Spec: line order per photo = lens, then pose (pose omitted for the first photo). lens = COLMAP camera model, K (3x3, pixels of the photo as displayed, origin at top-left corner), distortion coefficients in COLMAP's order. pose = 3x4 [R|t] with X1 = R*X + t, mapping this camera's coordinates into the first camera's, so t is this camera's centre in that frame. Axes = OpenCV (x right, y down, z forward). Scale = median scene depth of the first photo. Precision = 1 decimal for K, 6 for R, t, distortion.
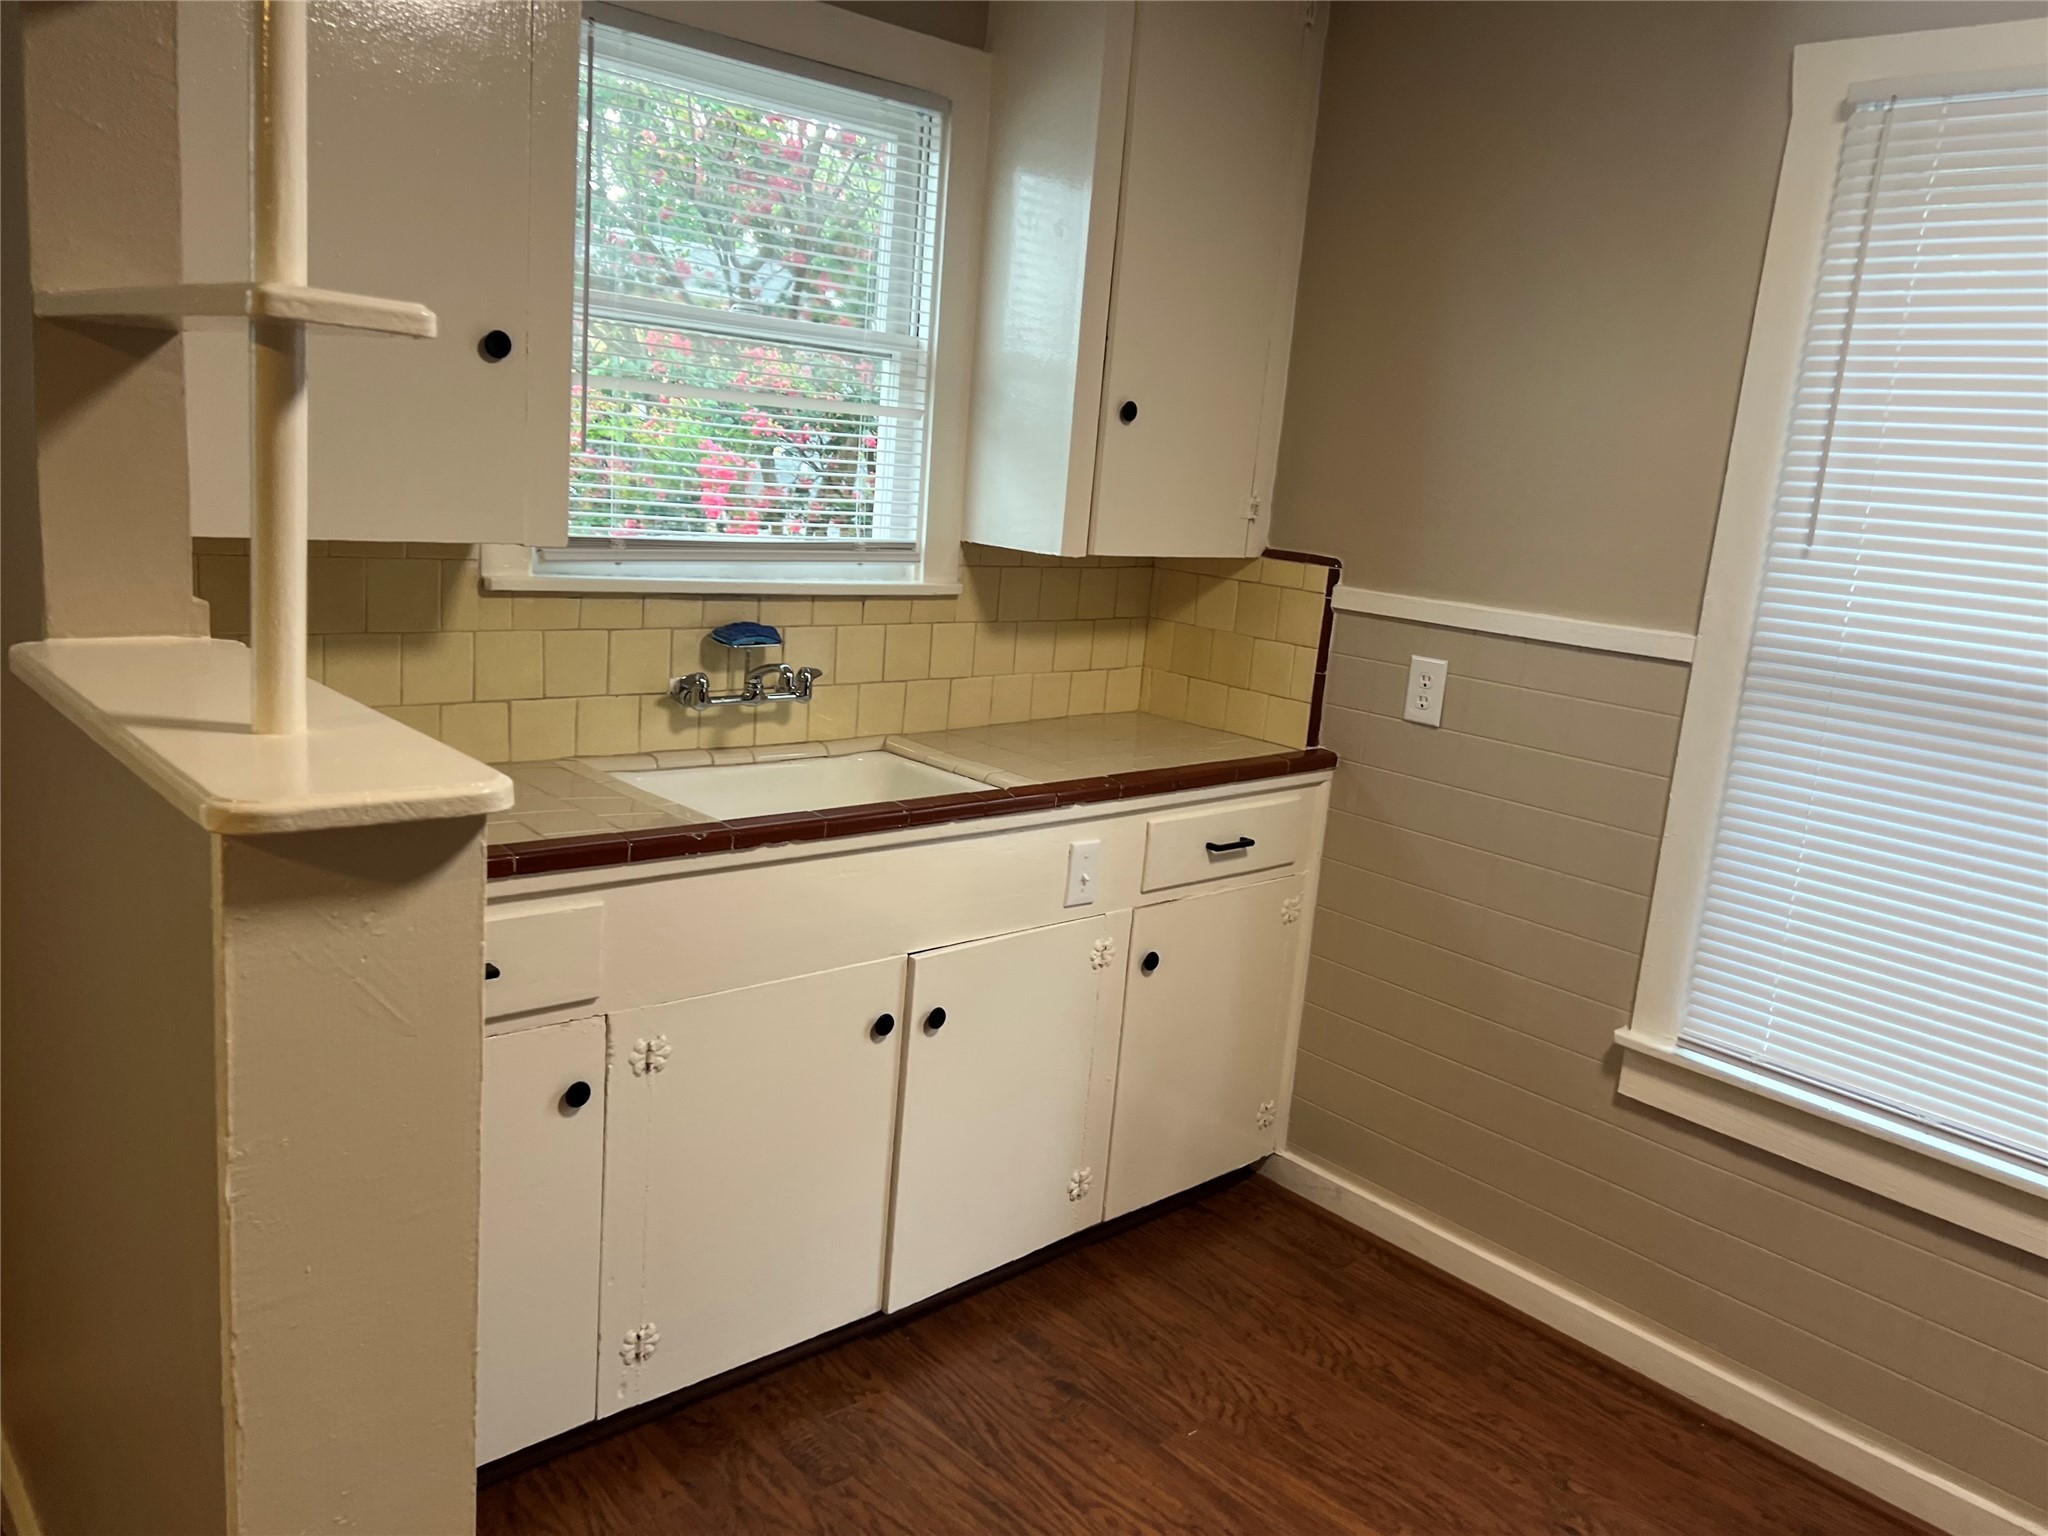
lens RADIAL K [[1551.6, 0, 1060.7], [0, 1551.6, 775.9], [0, 0, 1]] dist [0.171083, -0.209693]
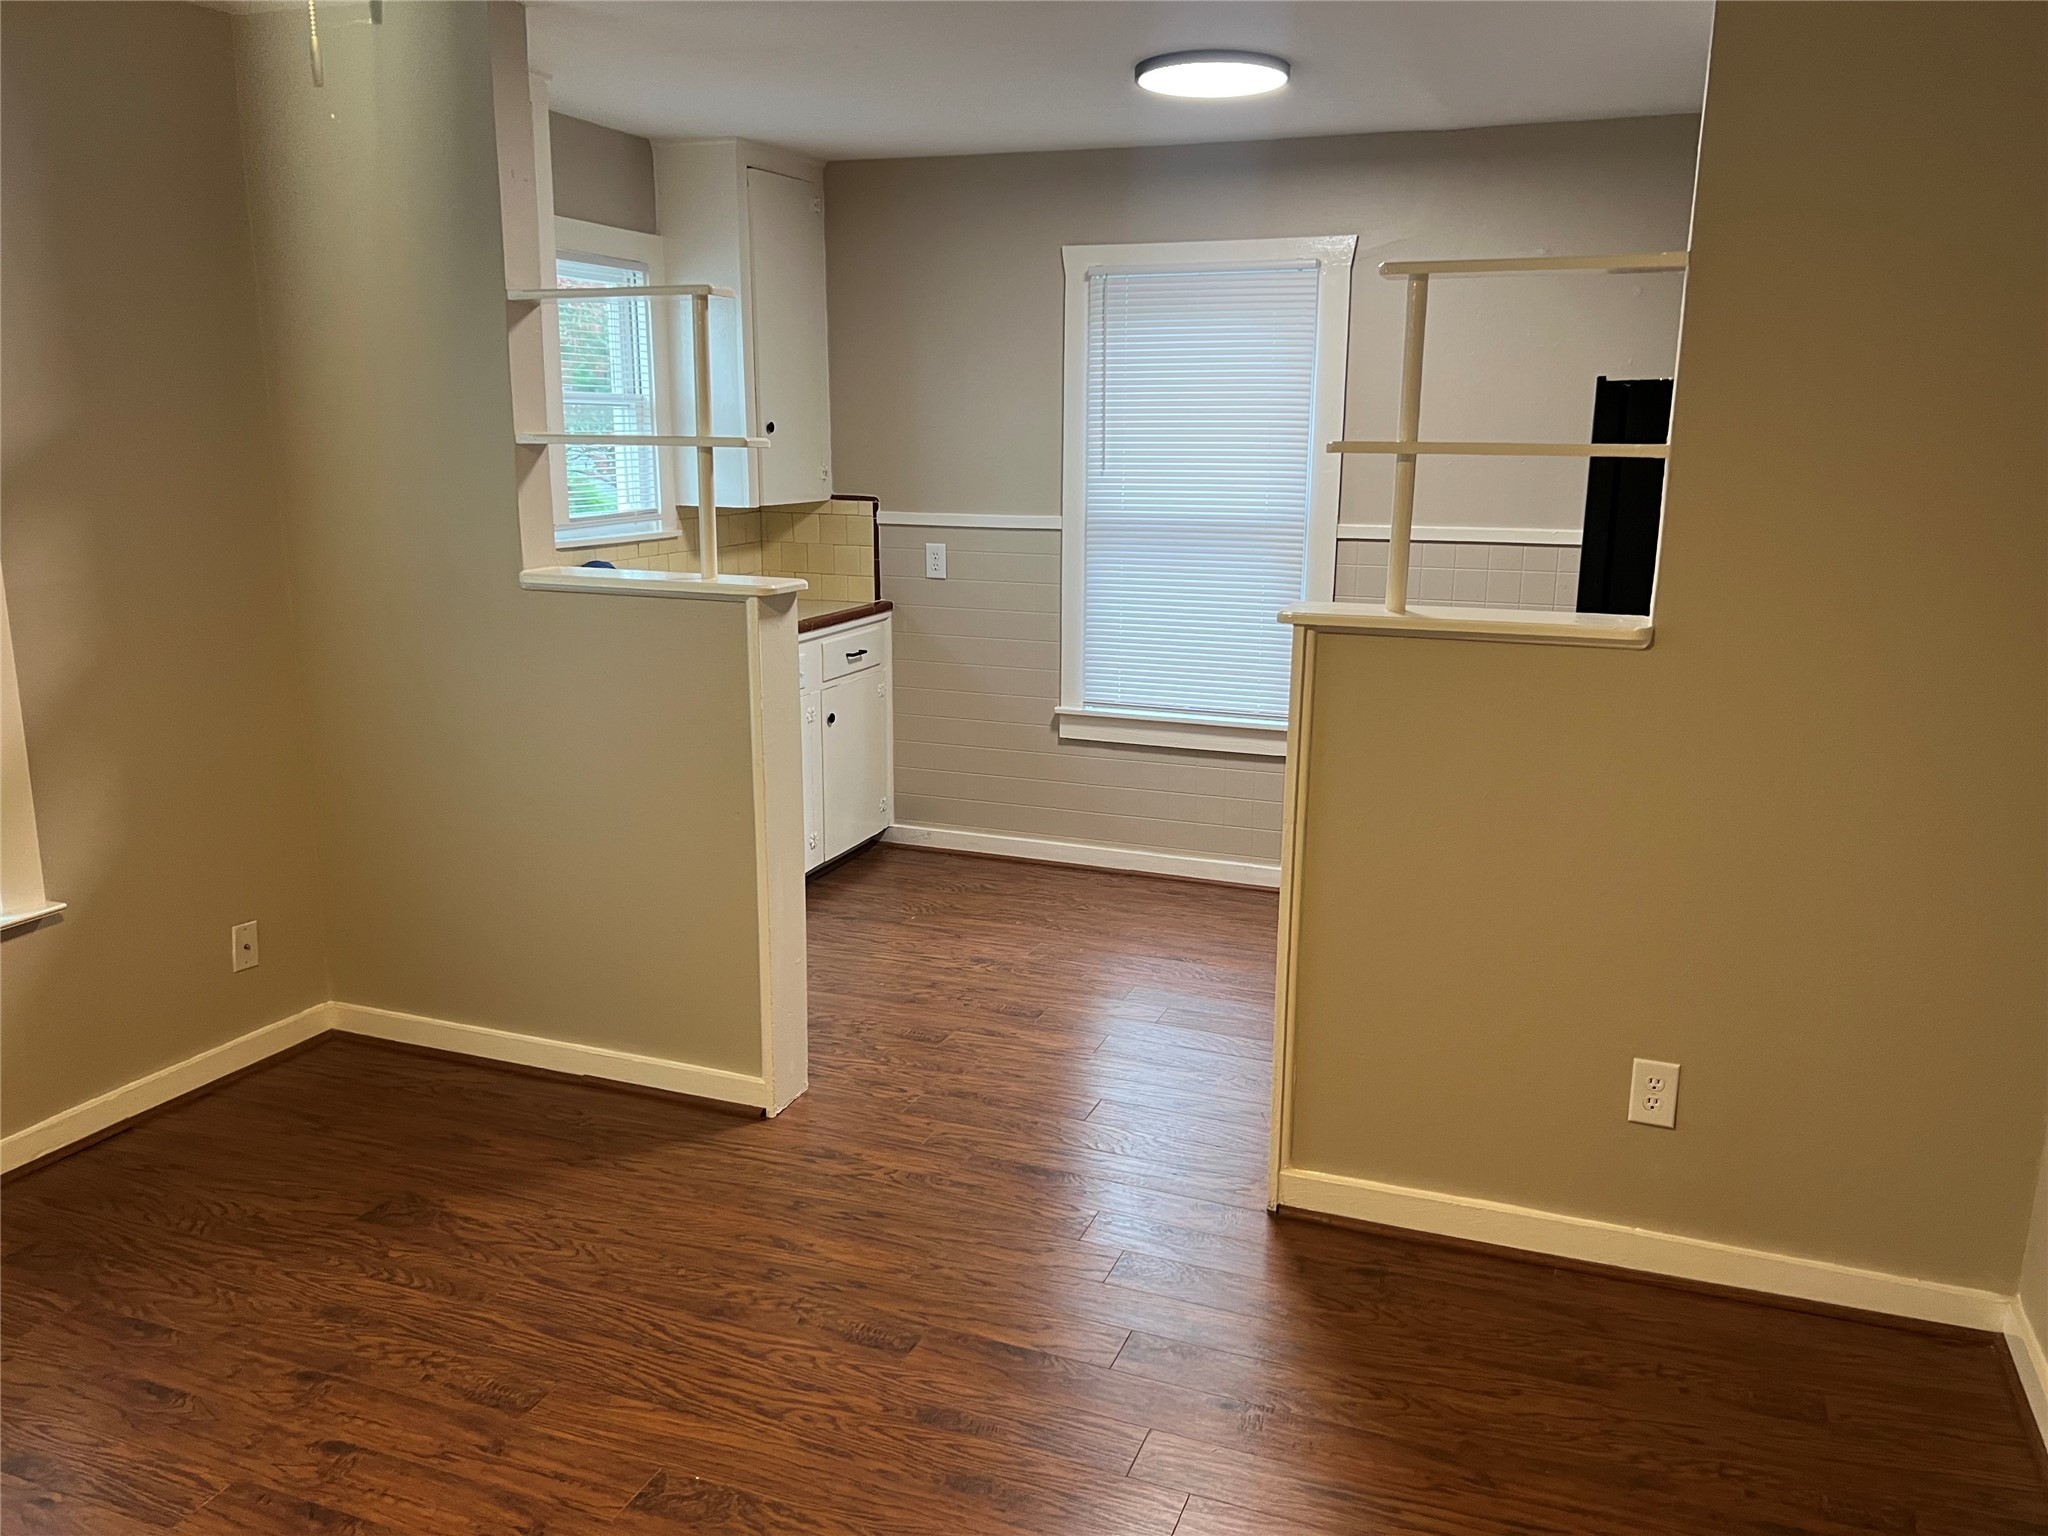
lens RADIAL K [[1522.4, 0, 1038.6], [0, 1522.4, 766.6], [0, 0, 1]] dist [0.069295, -0.063776]
pose [[0.893156, -0.170416, 0.416211, -0.470554], [0.158299, 0.985332, 0.063743, 0.093839], [-0.420968, 0.008953, 0.907031, -0.737795]]
